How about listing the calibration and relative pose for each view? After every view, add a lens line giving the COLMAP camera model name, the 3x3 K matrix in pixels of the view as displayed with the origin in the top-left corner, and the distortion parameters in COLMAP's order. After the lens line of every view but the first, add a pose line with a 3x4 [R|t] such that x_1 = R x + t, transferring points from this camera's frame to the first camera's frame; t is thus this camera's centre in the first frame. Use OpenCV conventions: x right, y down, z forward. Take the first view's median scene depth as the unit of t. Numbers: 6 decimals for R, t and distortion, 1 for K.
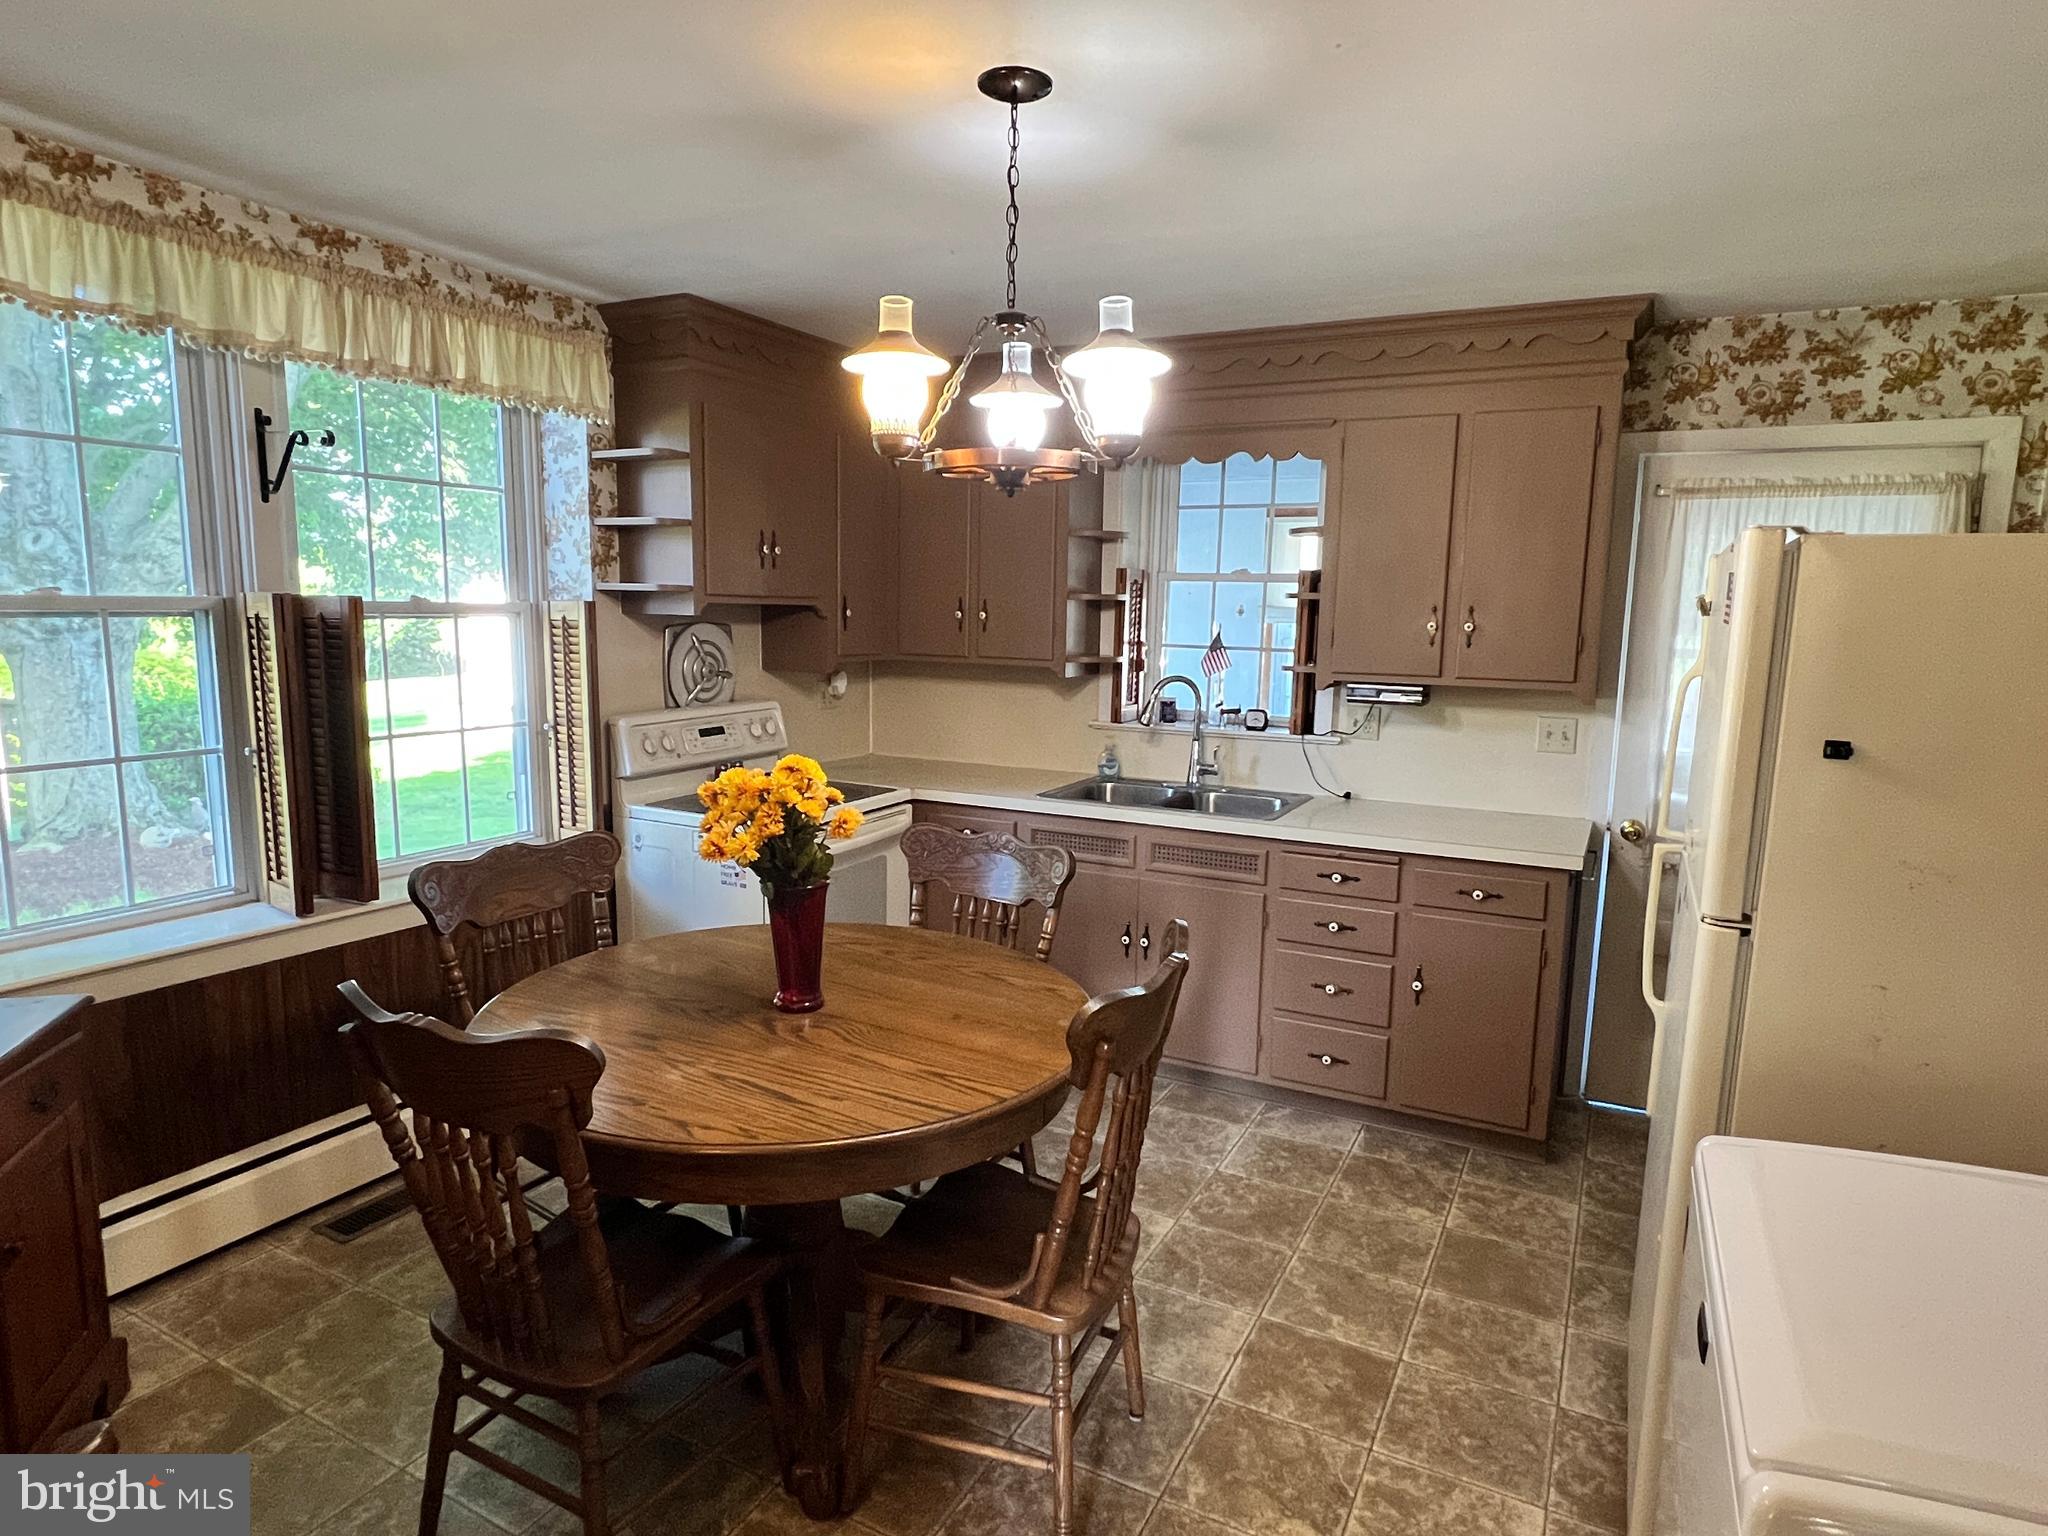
lens RADIAL K [[1153.3, 0, 1024.0], [0, 1153.3, 768.0], [0, 0, 1]] dist [0.000327, -0.000094]
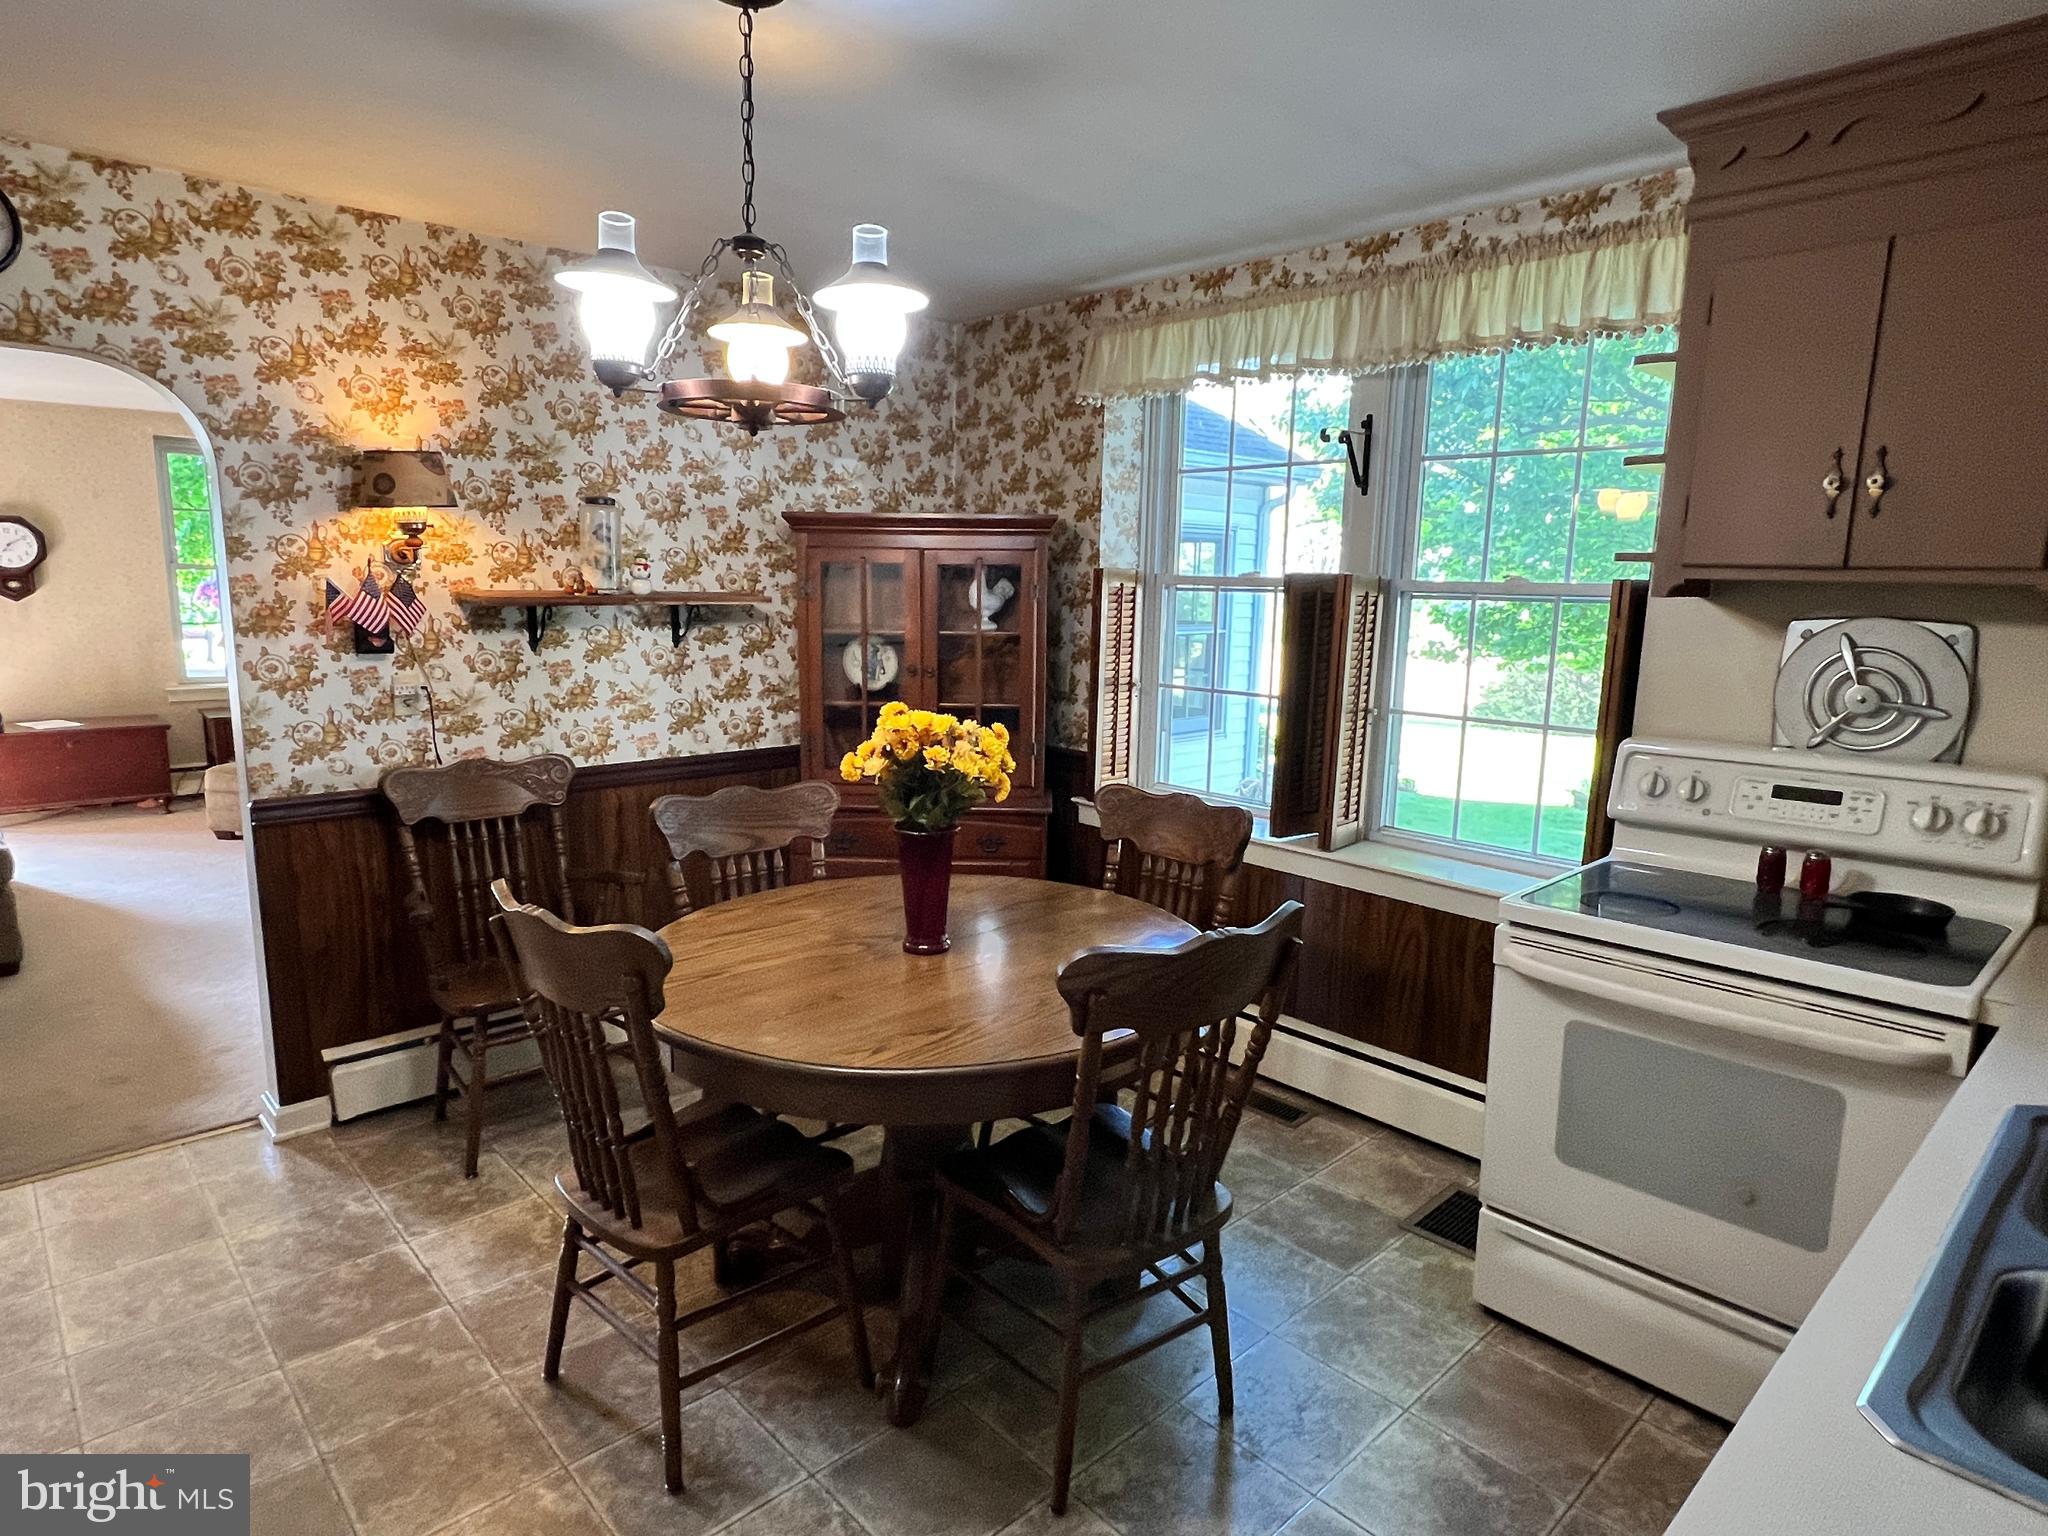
lens RADIAL K [[1153.3, 0, 1024.0], [0, 1153.3, 768.0], [0, 0, 1]] dist [0.000327, -0.000094]
pose [[-0.324870, 0.131713, -0.936542, 0.733598], [-0.157980, 0.968784, 0.191048, -0.165607], [0.932471, 0.210021, -0.293921, 1.361256]]
